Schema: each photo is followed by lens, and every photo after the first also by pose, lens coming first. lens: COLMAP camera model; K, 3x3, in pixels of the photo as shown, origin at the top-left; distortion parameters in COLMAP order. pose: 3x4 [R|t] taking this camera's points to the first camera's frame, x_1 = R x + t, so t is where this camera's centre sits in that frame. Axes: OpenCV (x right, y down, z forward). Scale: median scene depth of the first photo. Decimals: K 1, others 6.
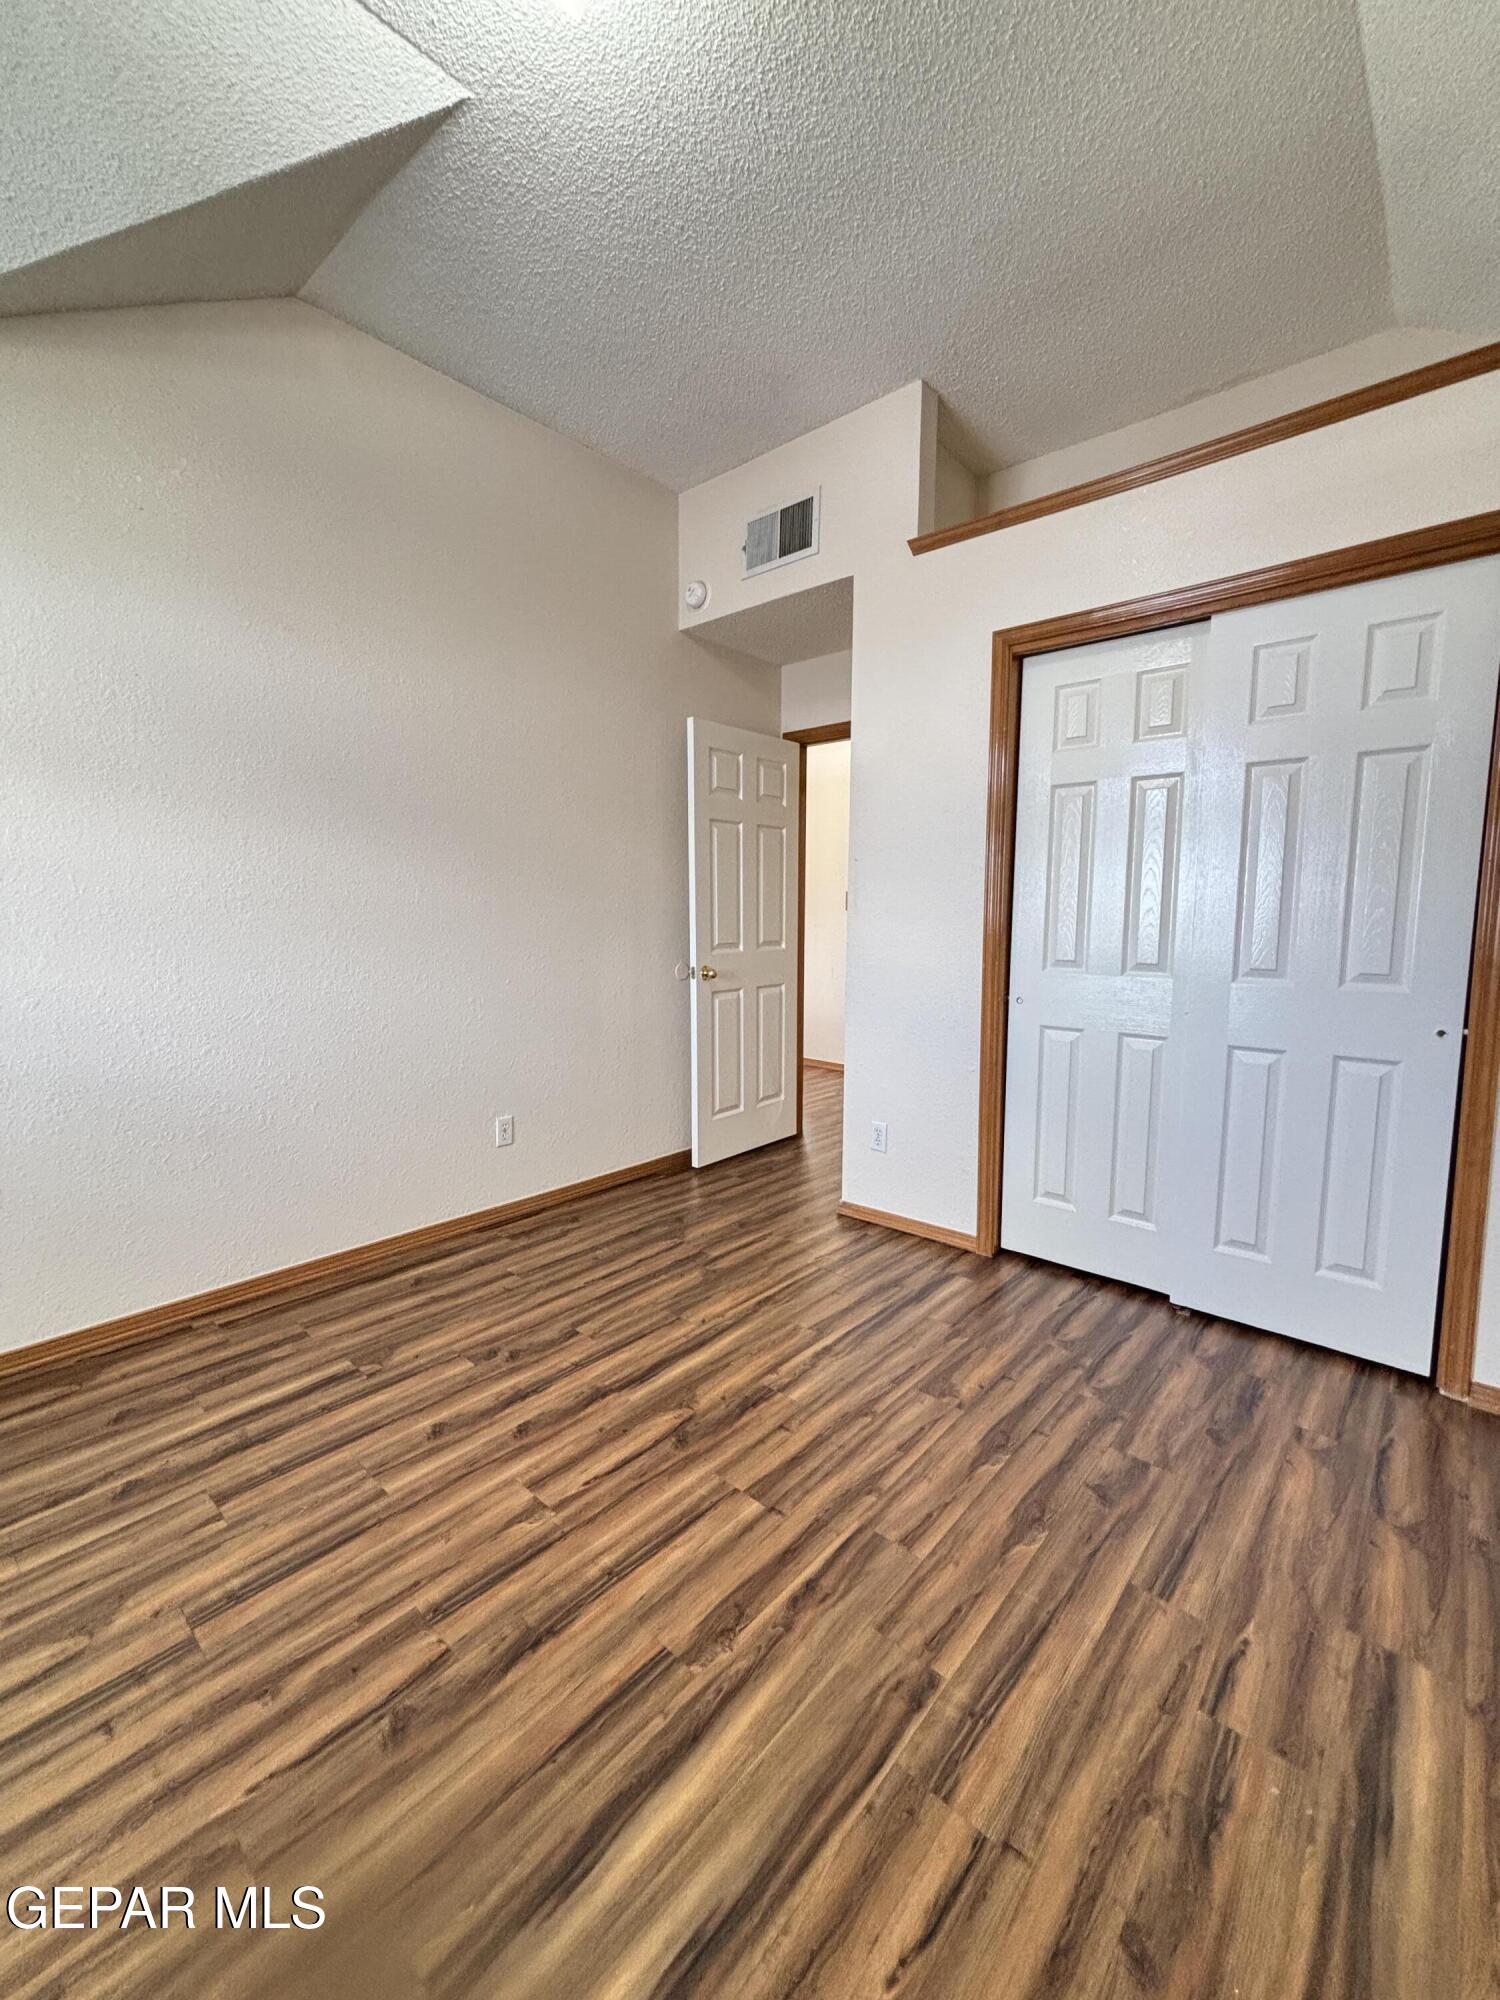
lens RADIAL K [[804.4, 0, 750.5], [0, 804.4, 1001.6], [0, 0, 1]] dist [0.002966, -0.000146]
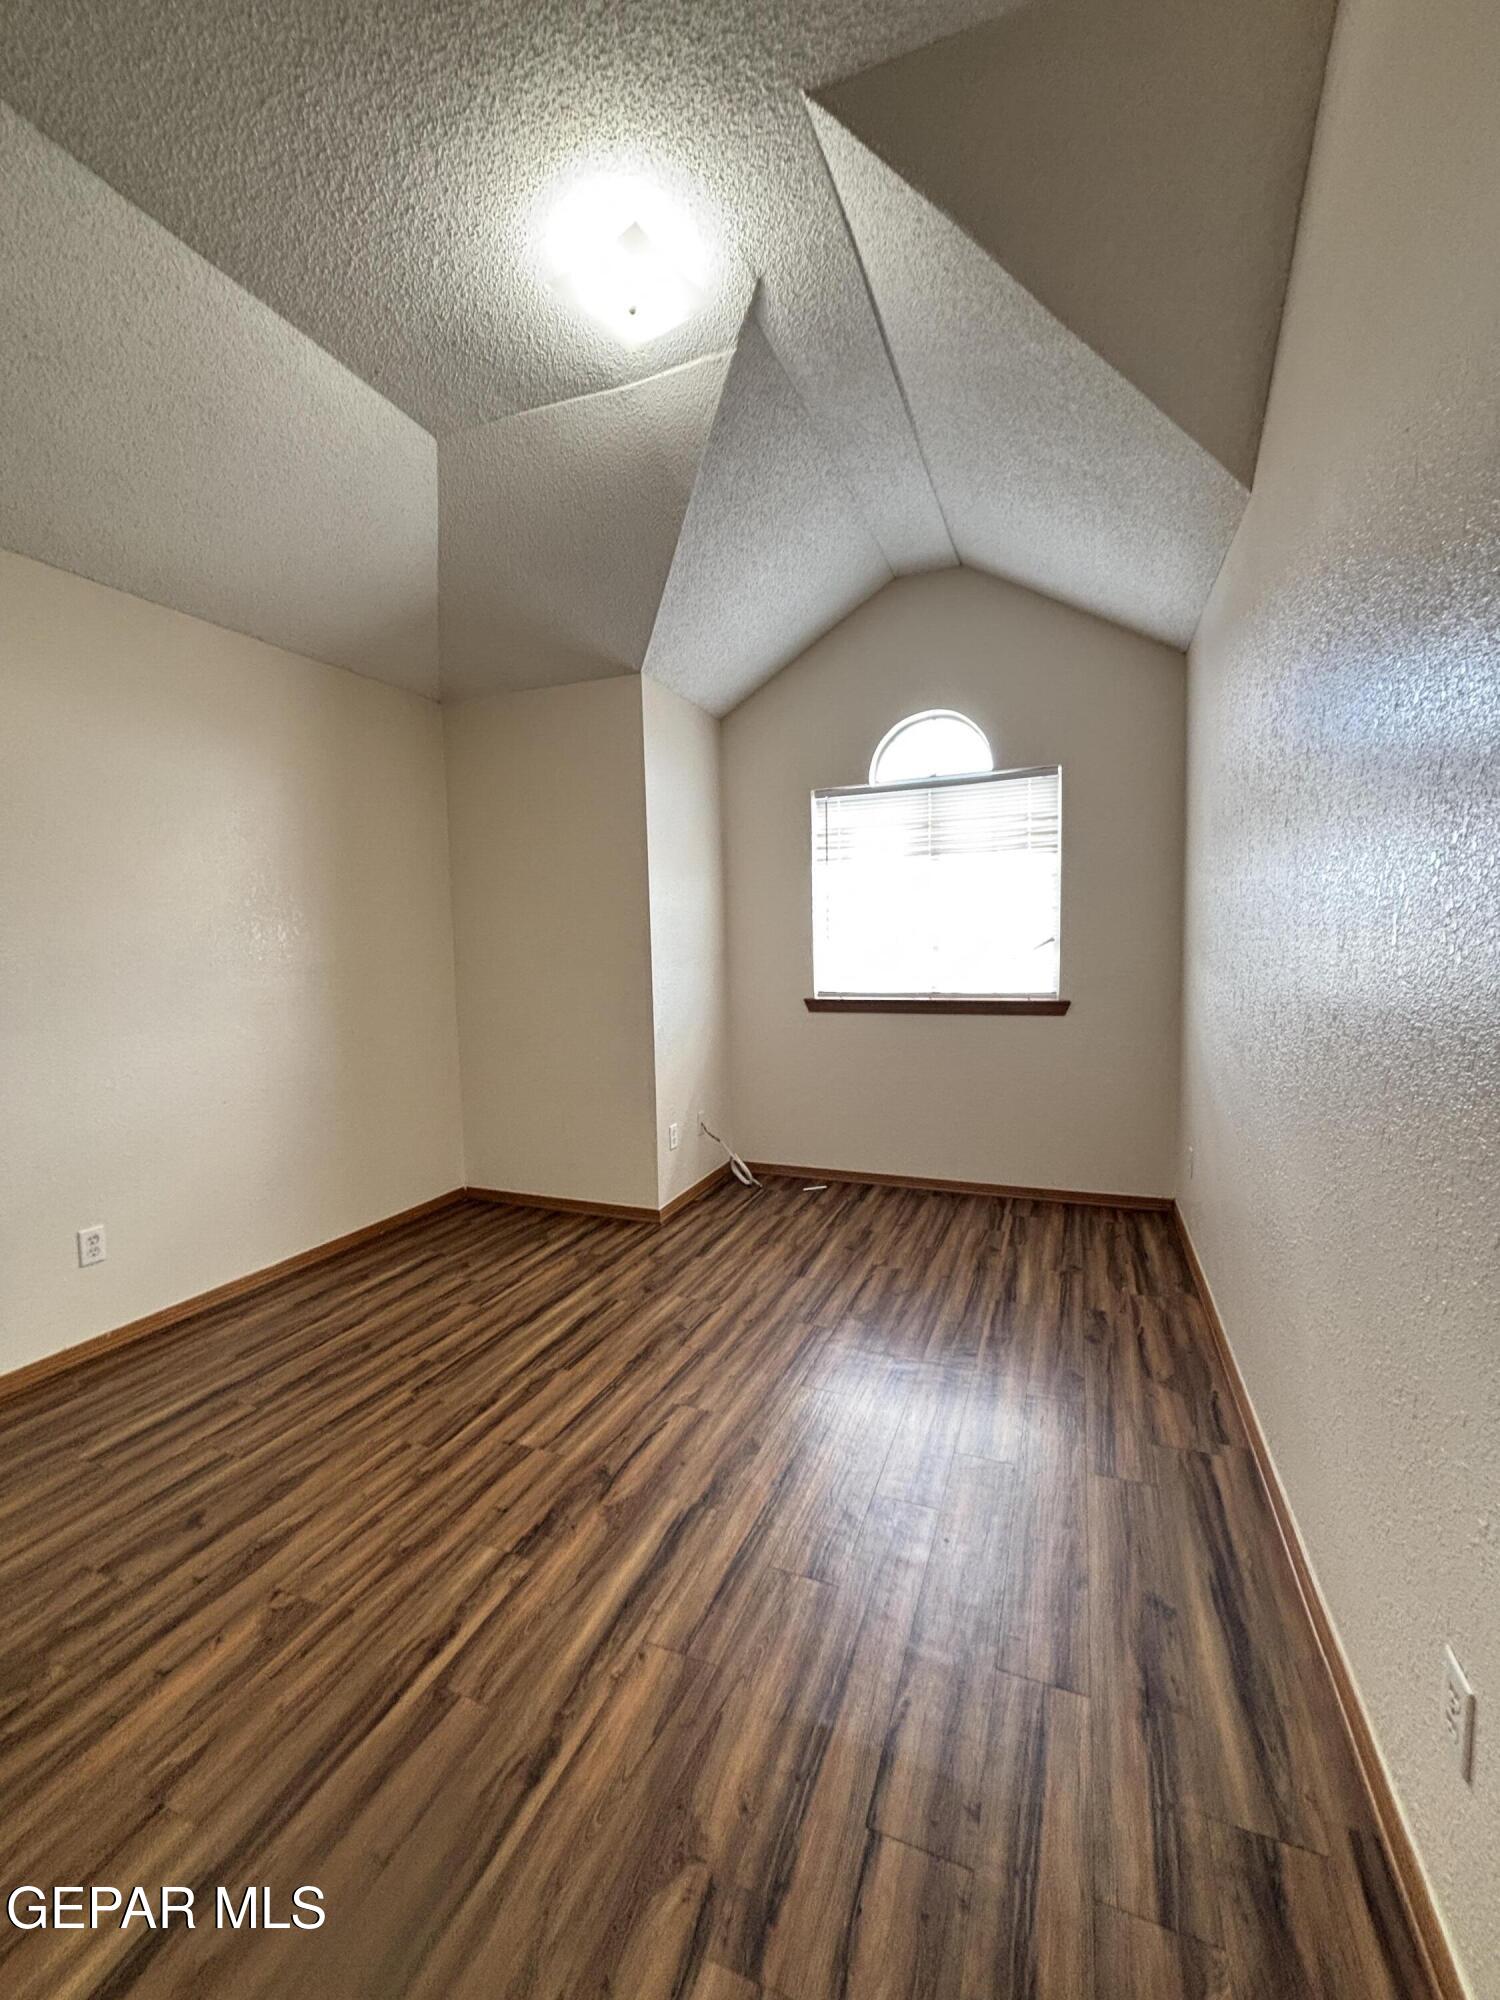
lens RADIAL K [[804.4, 0, 750.5], [0, 804.4, 1001.6], [0, 0, 1]] dist [0.002966, -0.000146]
pose [[-0.940301, 0.042776, -0.337644, 0.067463], [-0.020213, 0.983301, 0.180863, -0.281172], [0.339742, 0.176891, -0.923734, 2.092193]]
